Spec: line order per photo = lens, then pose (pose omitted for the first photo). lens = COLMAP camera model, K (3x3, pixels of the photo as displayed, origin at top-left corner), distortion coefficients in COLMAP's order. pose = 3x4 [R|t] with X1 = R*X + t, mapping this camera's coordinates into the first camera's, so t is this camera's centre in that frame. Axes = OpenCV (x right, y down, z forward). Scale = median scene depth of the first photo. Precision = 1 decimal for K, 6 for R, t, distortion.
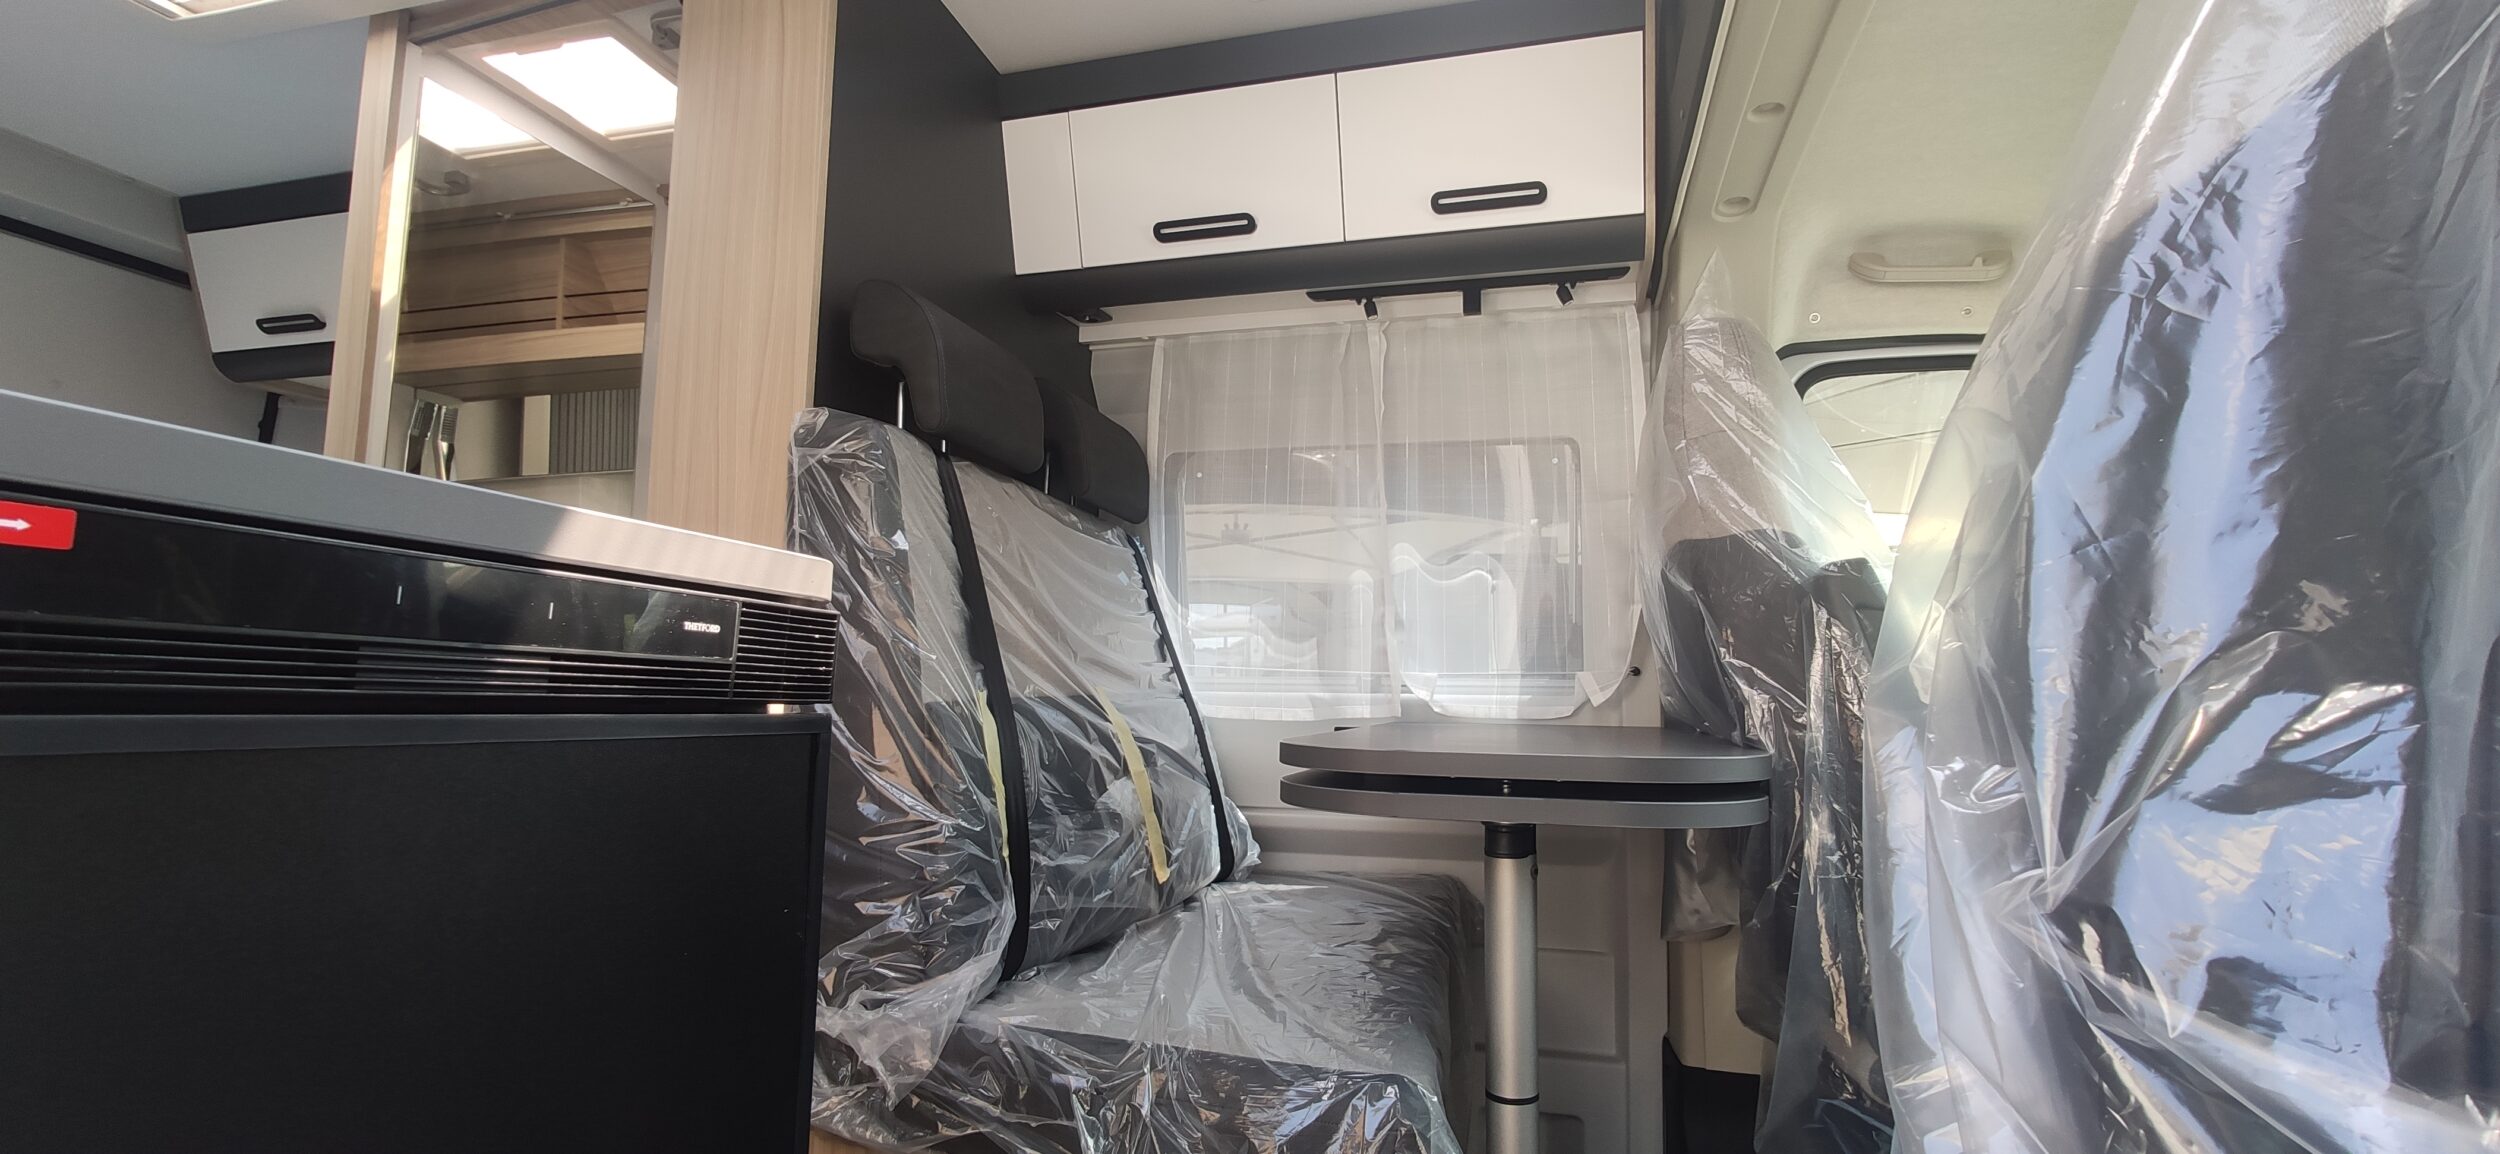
lens RADIAL K [[1095.3, 0, 1254.4], [0, 1095.3, 585.1], [0, 0, 1]] dist [-0.043748, 0.039008]
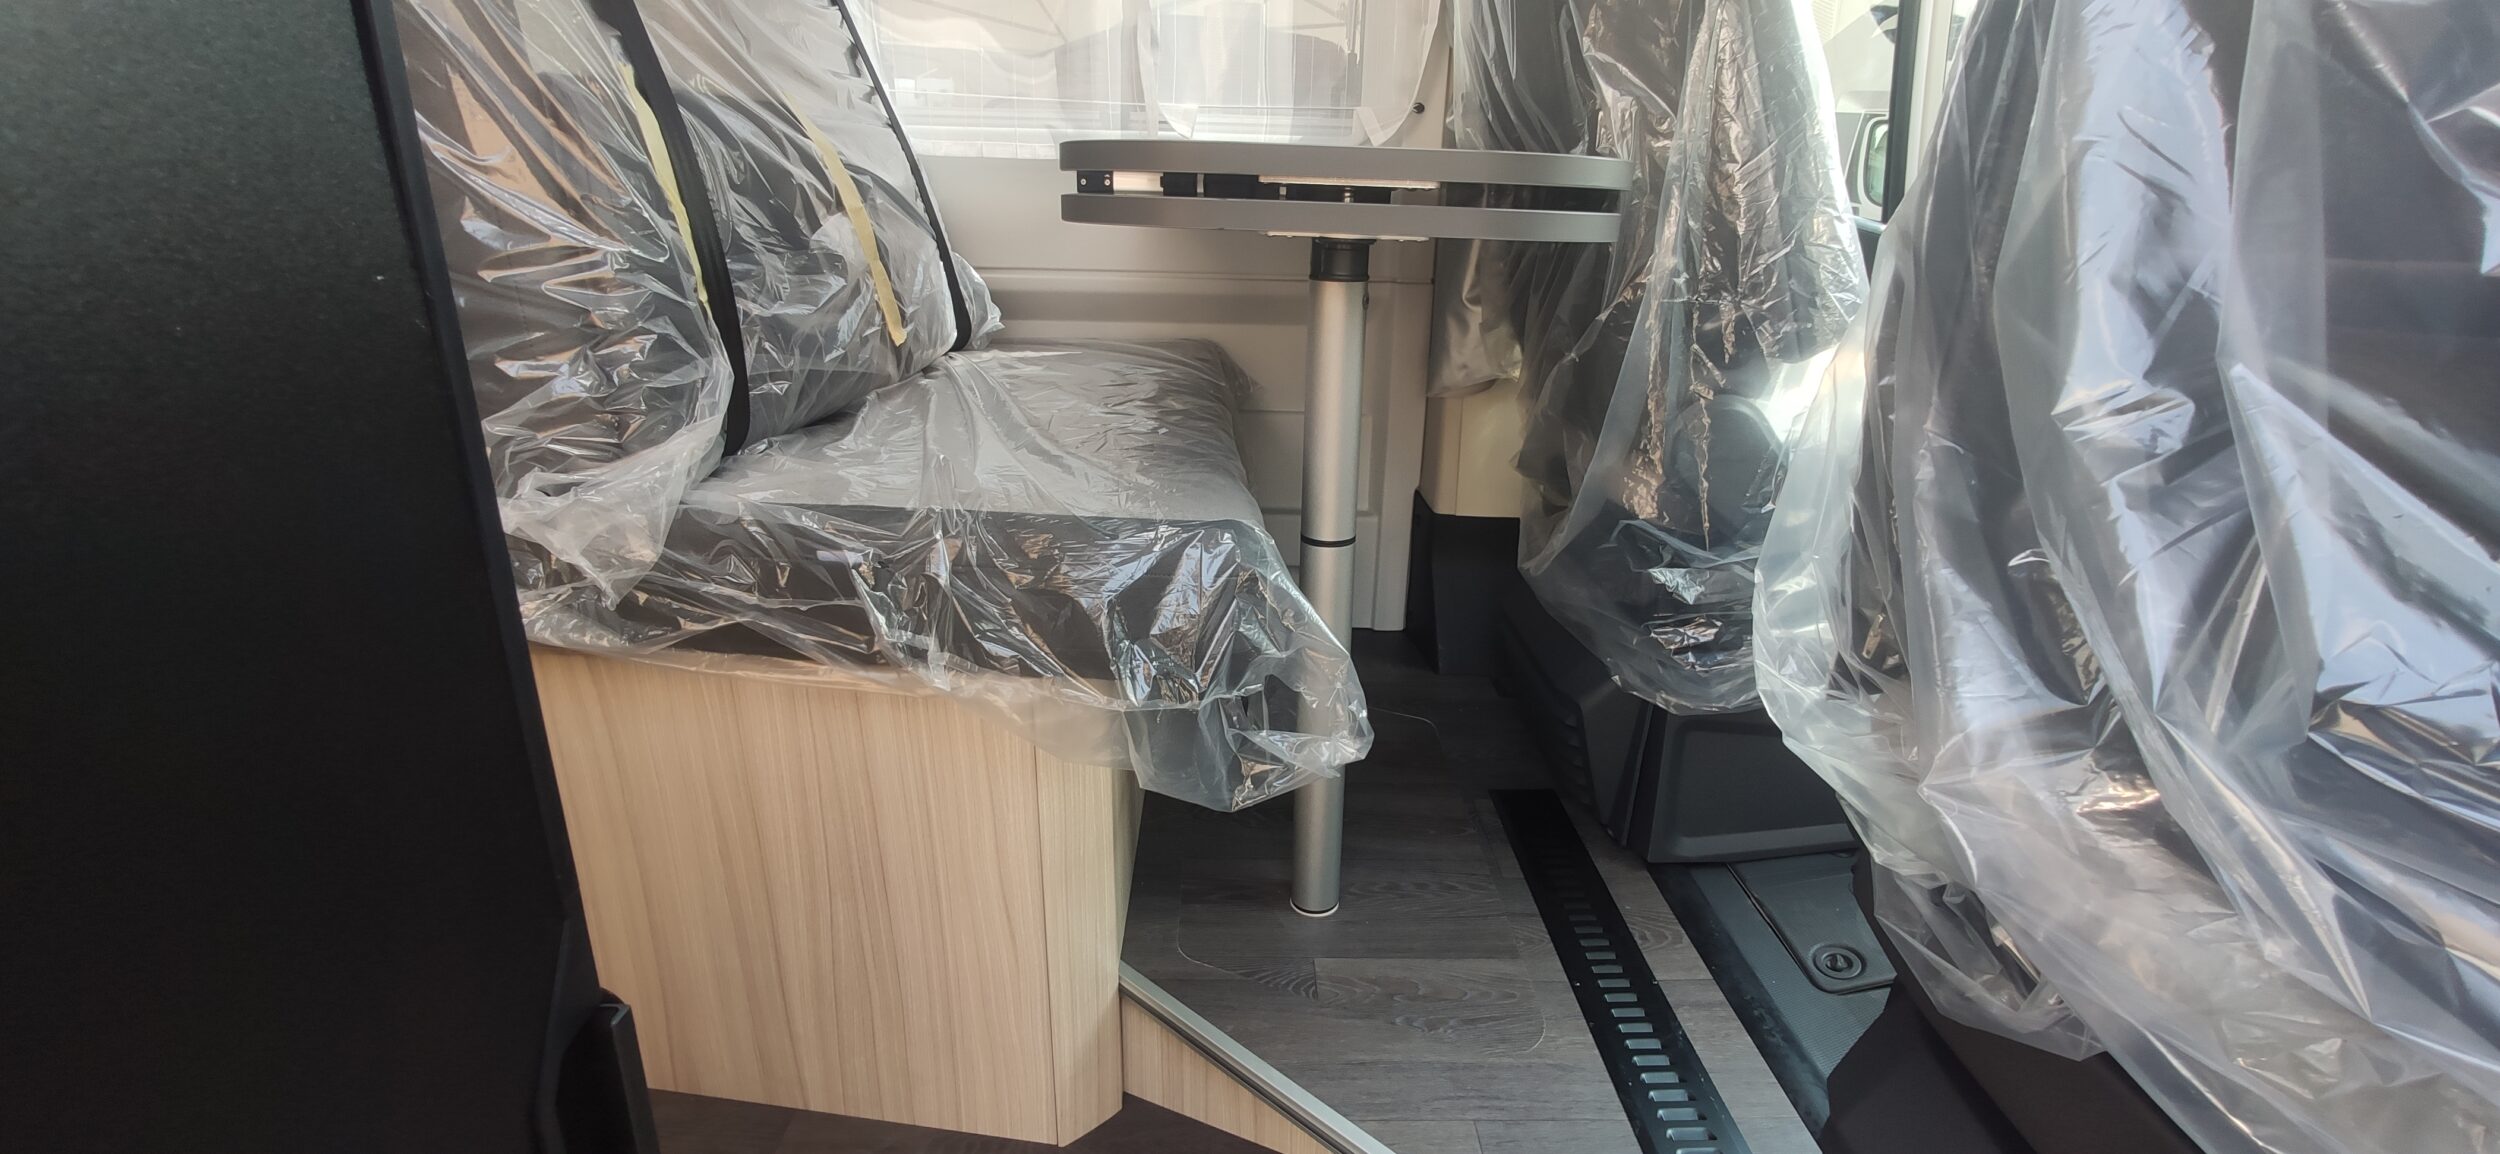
lens RADIAL K [[1095.3, 0, 1254.4], [0, 1095.3, 585.1], [0, 0, 1]] dist [-0.043748, 0.039008]
pose [[0.961668, -0.084770, 0.260784, -0.076000], [-0.036885, 0.902386, 0.429347, 0.093134], [-0.271724, -0.422509, 0.864669, 0.160866]]
